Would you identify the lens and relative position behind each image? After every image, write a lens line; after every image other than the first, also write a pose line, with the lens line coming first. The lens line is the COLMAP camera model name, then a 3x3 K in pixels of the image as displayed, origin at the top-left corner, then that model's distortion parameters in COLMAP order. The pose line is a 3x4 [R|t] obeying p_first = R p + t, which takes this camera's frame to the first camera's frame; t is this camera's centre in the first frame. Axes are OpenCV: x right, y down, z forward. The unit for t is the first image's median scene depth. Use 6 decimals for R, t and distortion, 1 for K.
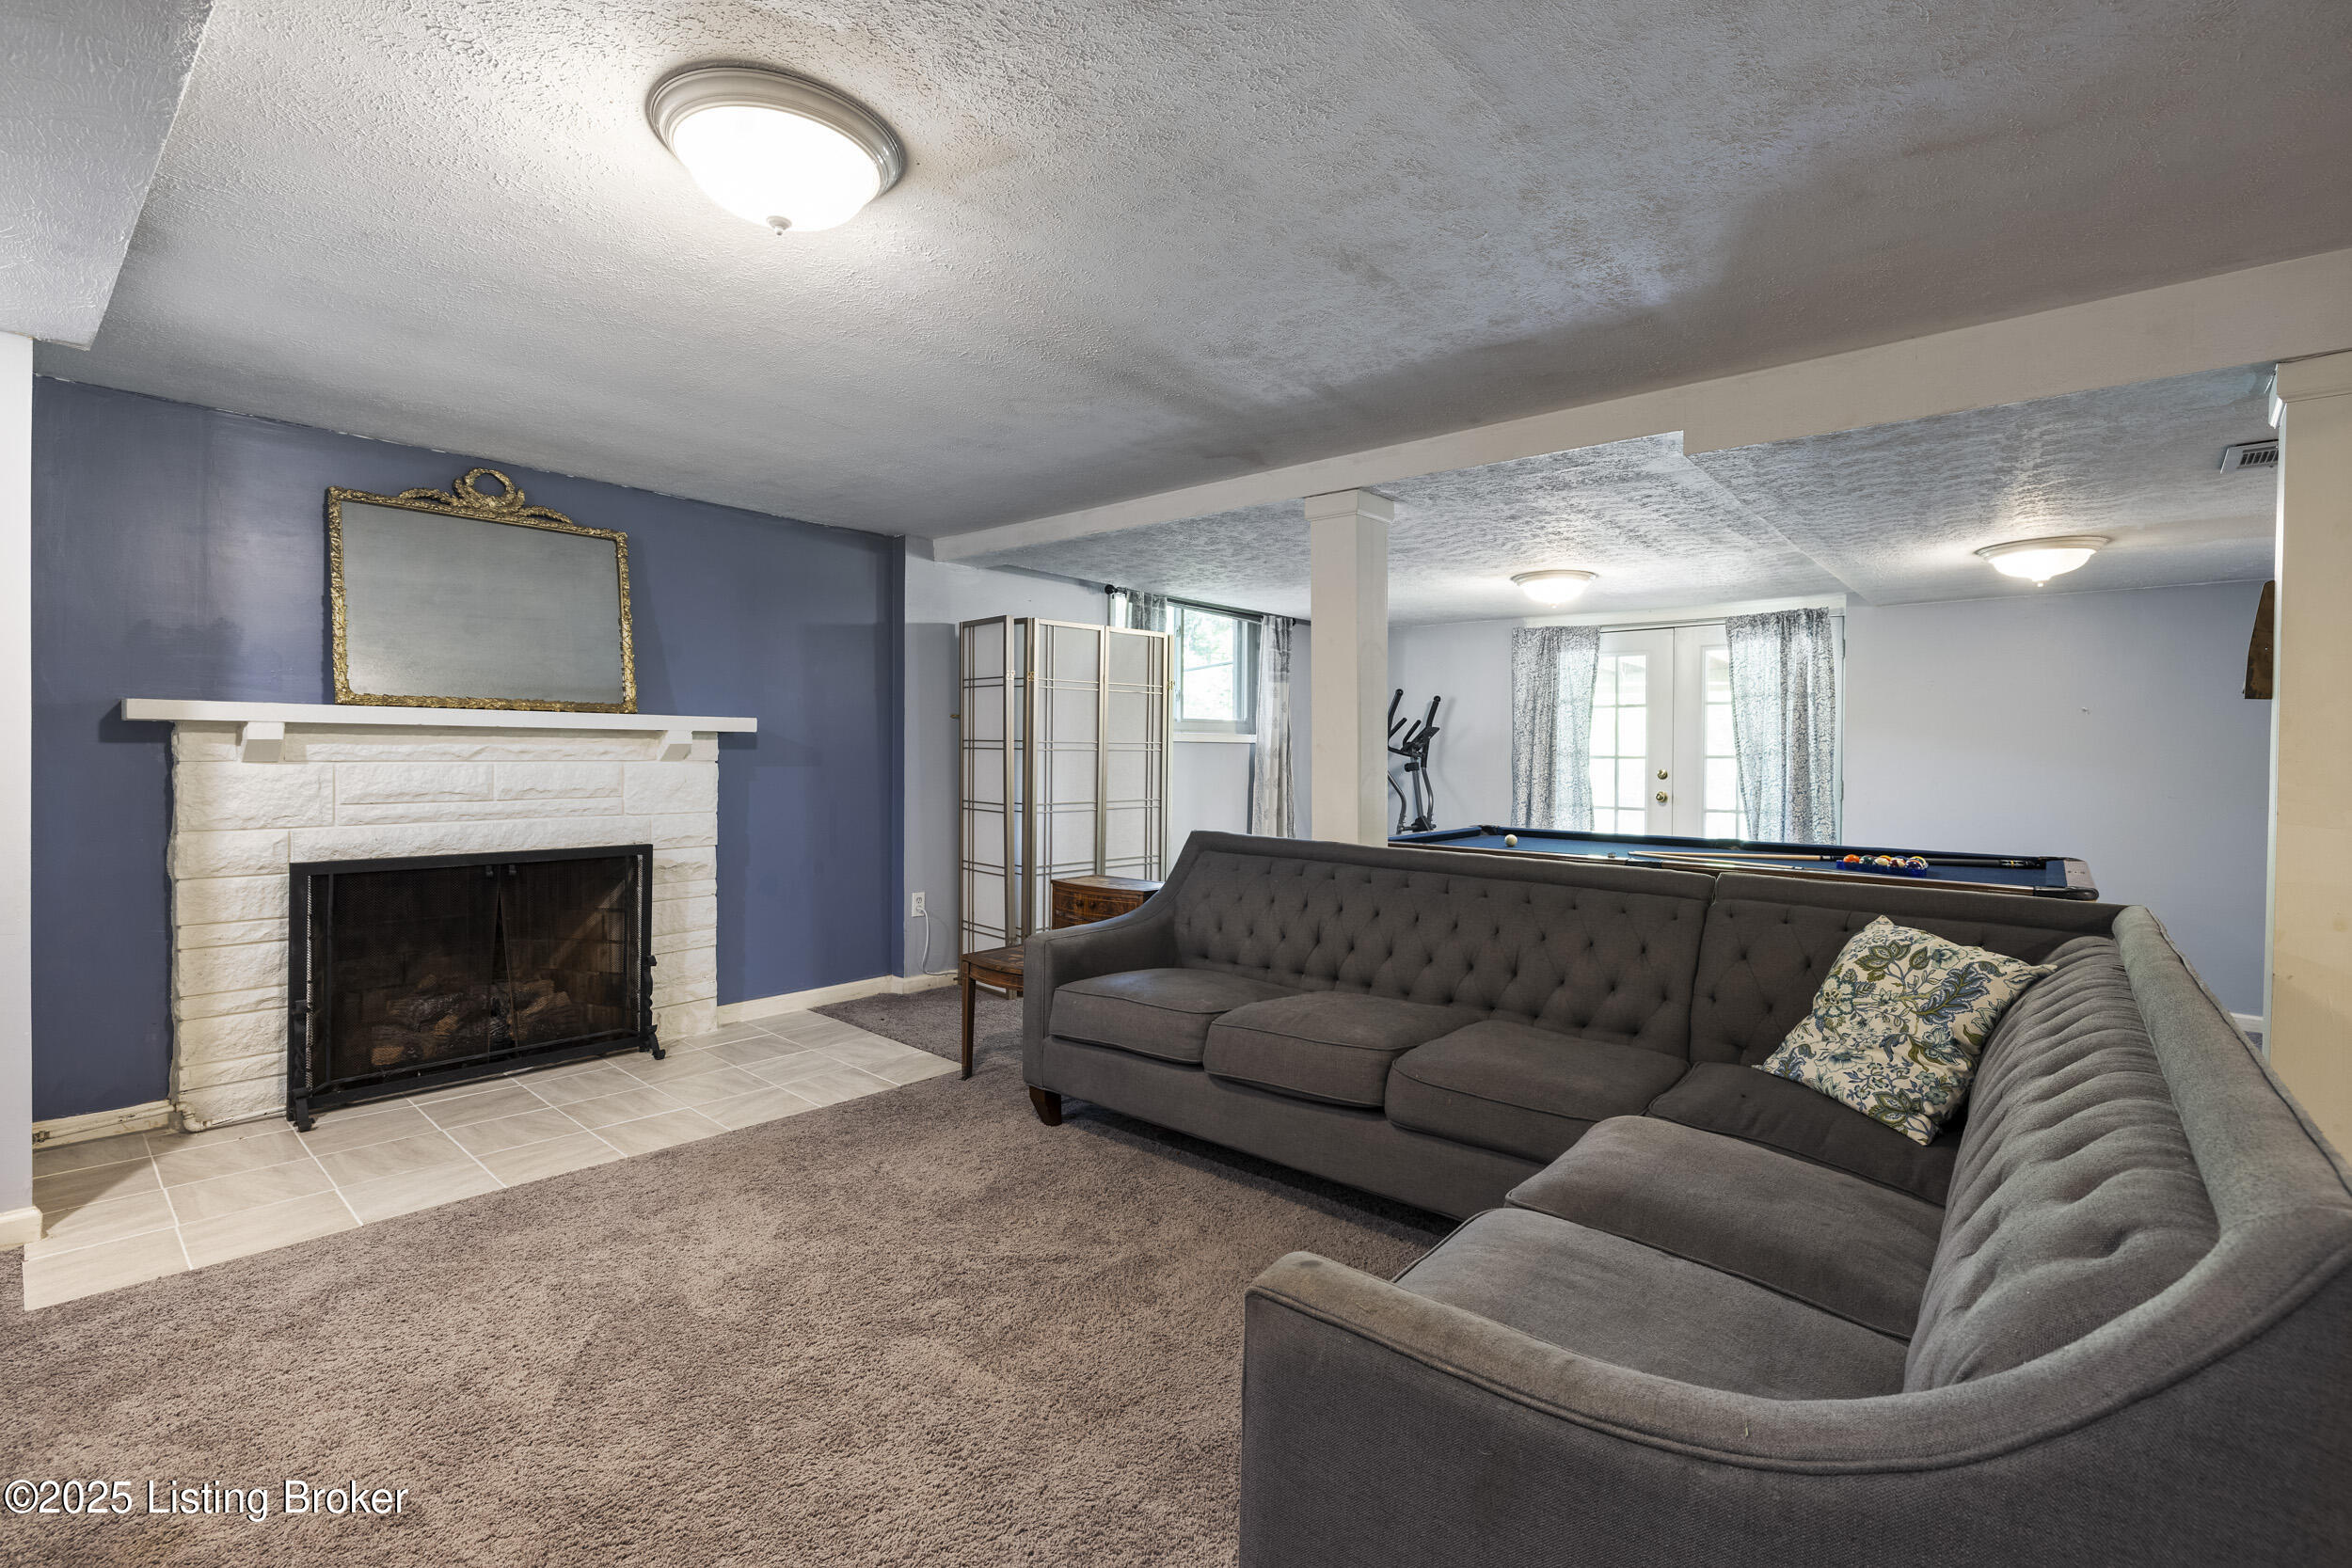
lens RADIAL K [[1047.3, 0, 1186.7], [0, 1047.3, 775.5], [0, 0, 1]] dist [-0.011515, 0.000428]
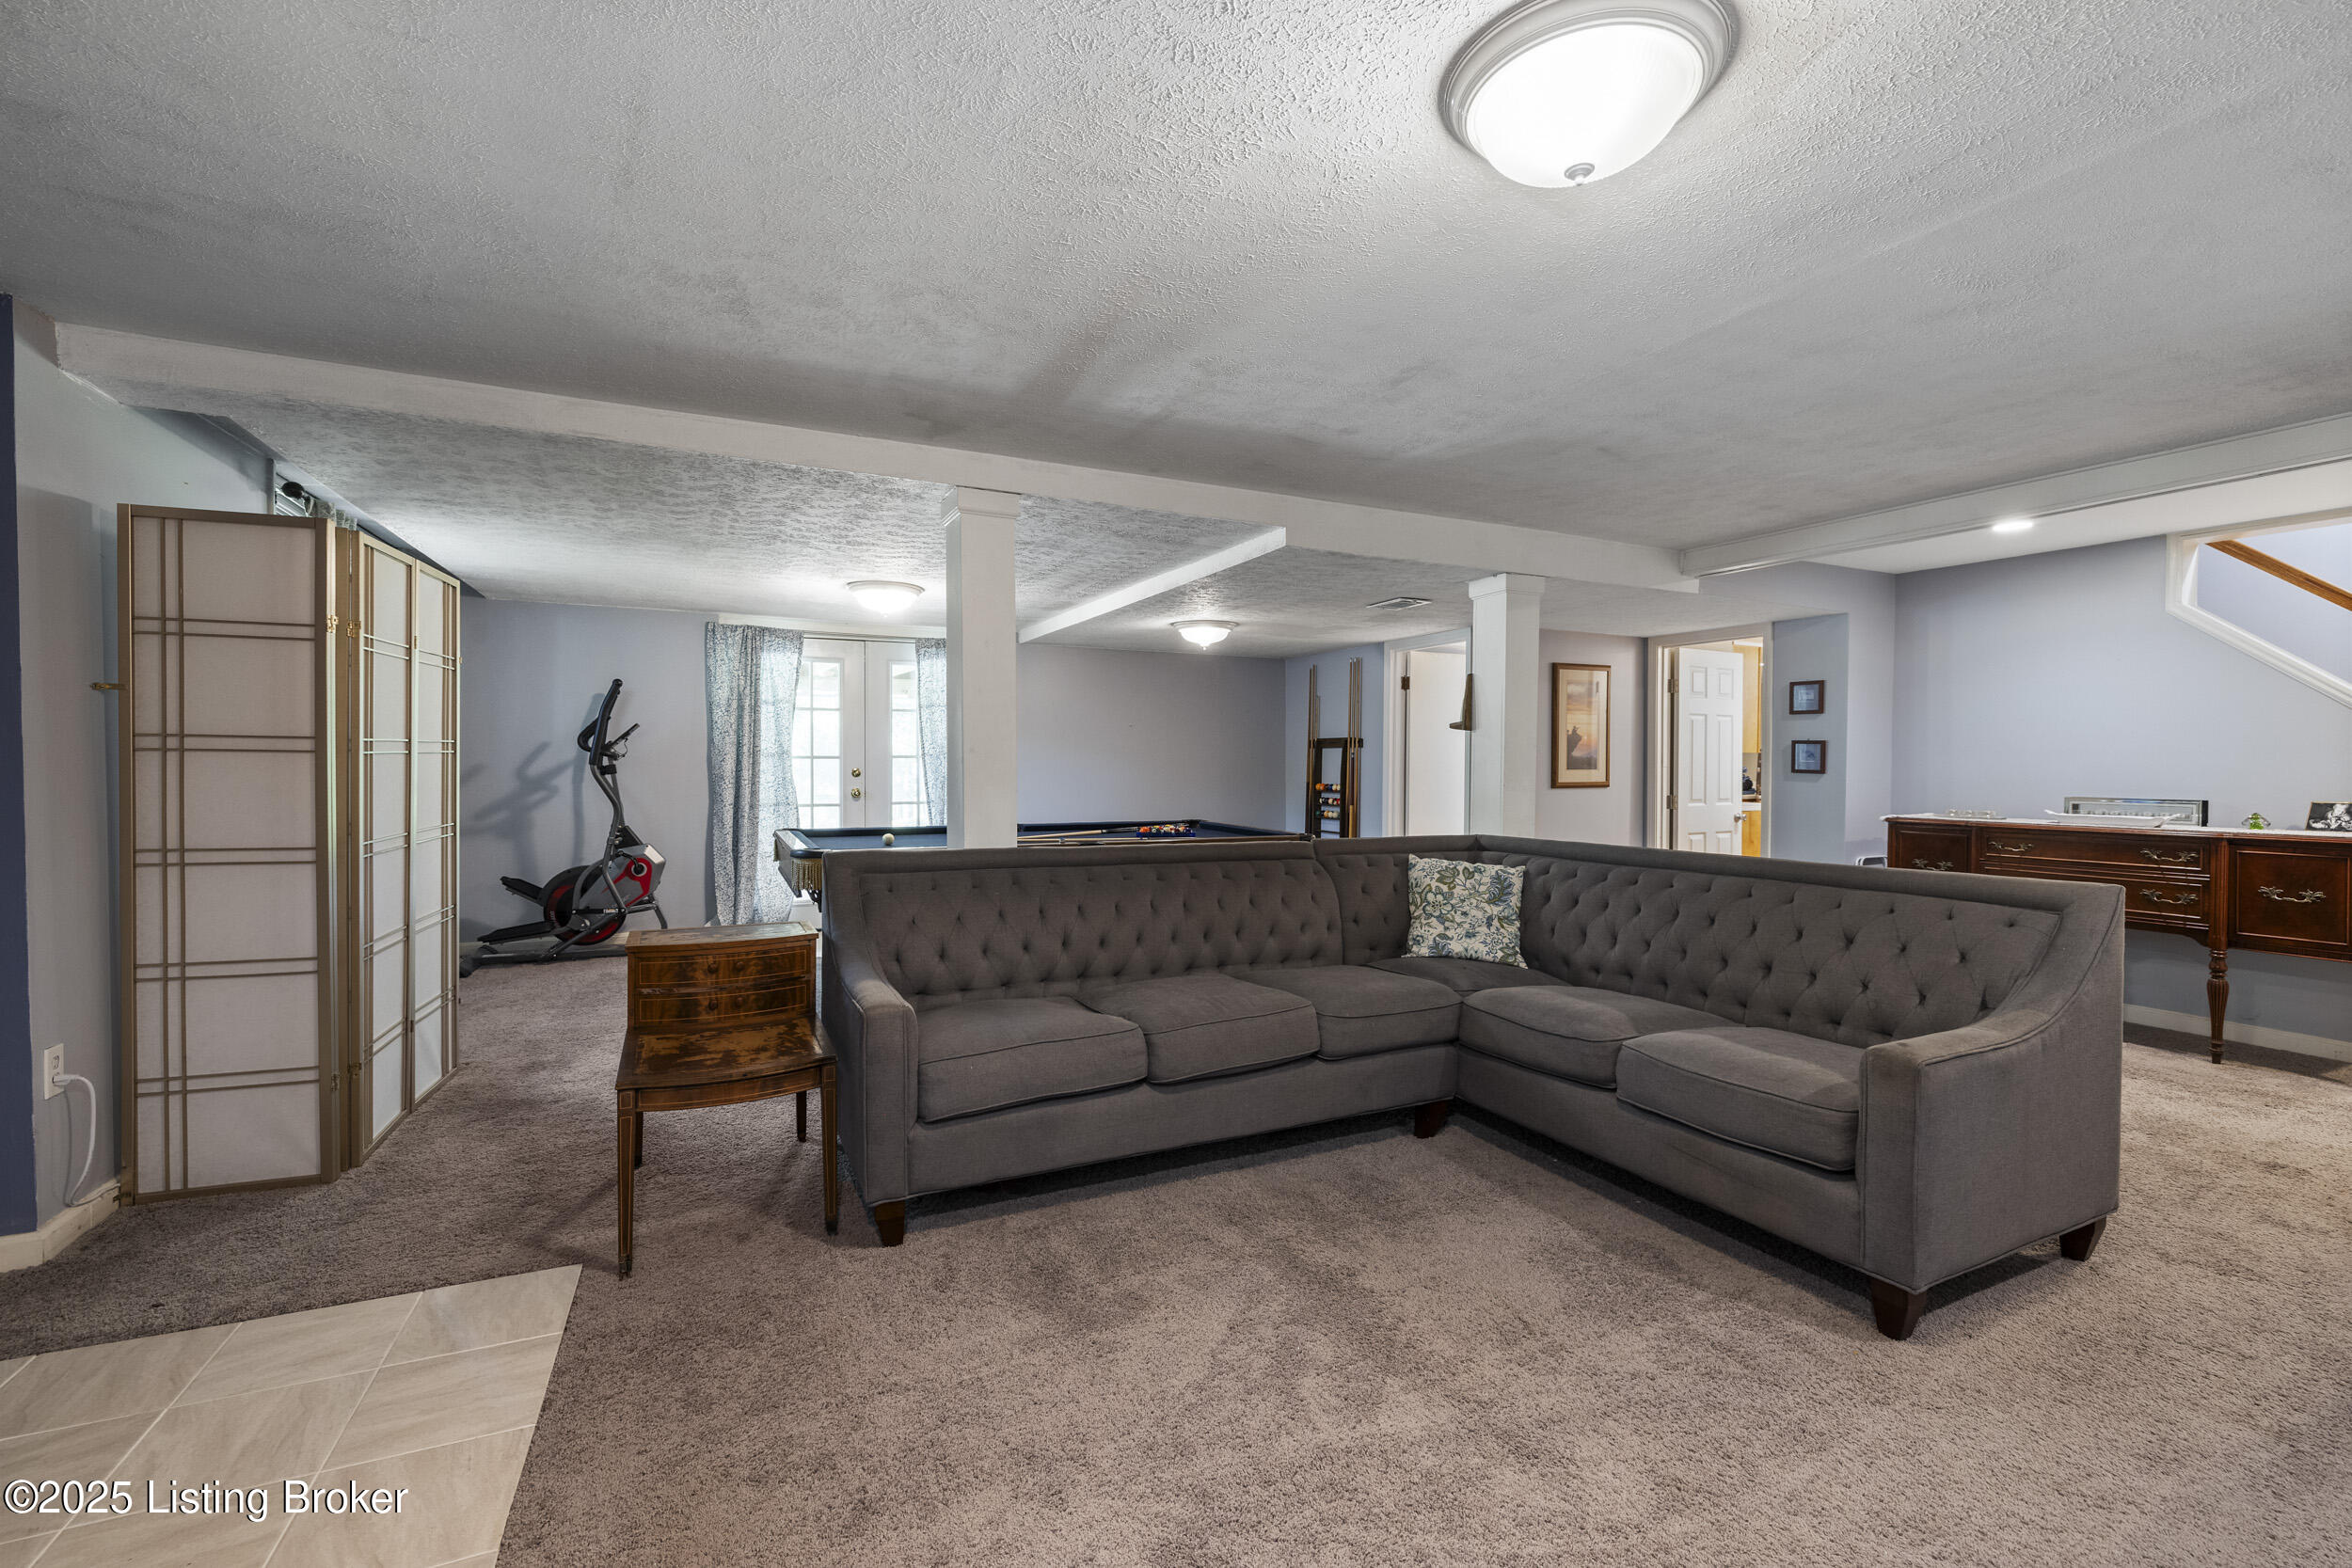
lens RADIAL K [[985.1, 0, 1176.0], [0, 985.1, 784.0], [0, 0, 1]] dist [-0.001583, -0.000151]
pose [[0.411015, -0.030942, 0.911104, -0.606949], [0.017805, 0.999506, 0.025912, -0.017134], [-0.911455, 0.005572, 0.411362, 0.447868]]
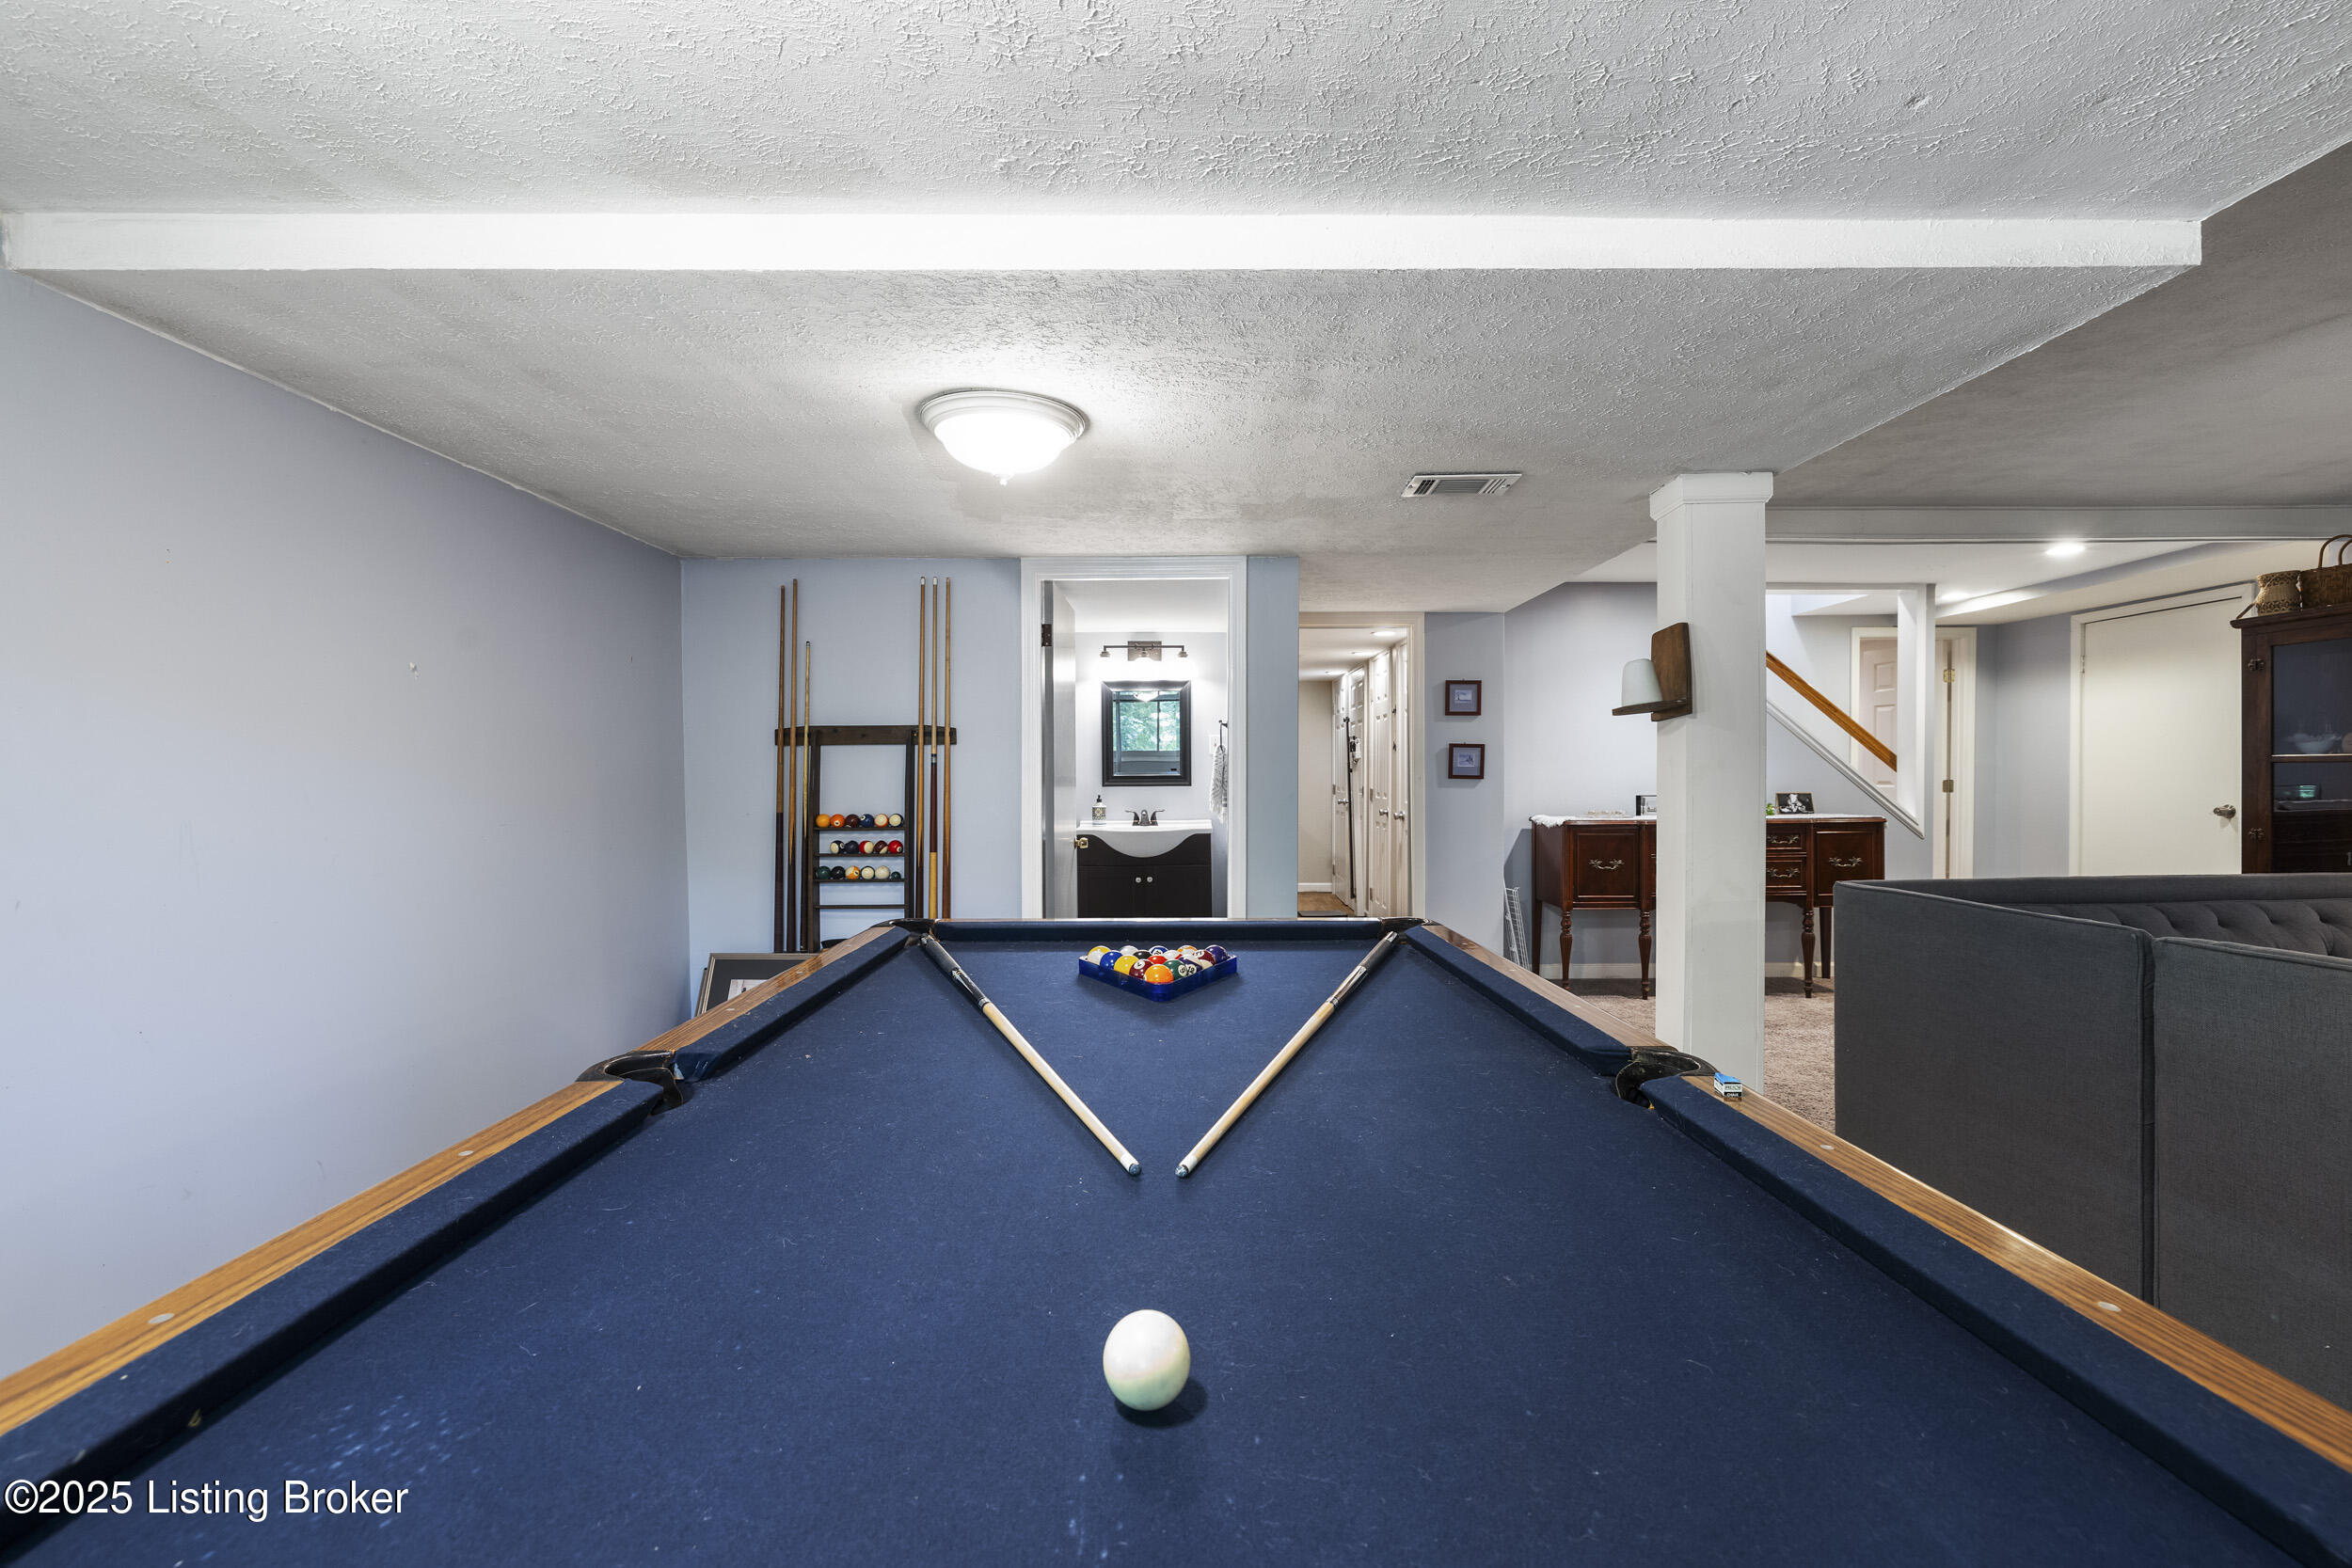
lens RADIAL K [[1001.5, 0, 1176.0], [0, 1001.5, 784.0], [0, 0, 1]] dist [0.000560, 0.000314]
pose [[-0.651806, -0.015863, 0.758220, 0.319288], [0.012161, 0.999434, 0.031364, -0.019597], [-0.758288, 0.029664, -0.651244, 1.407234]]
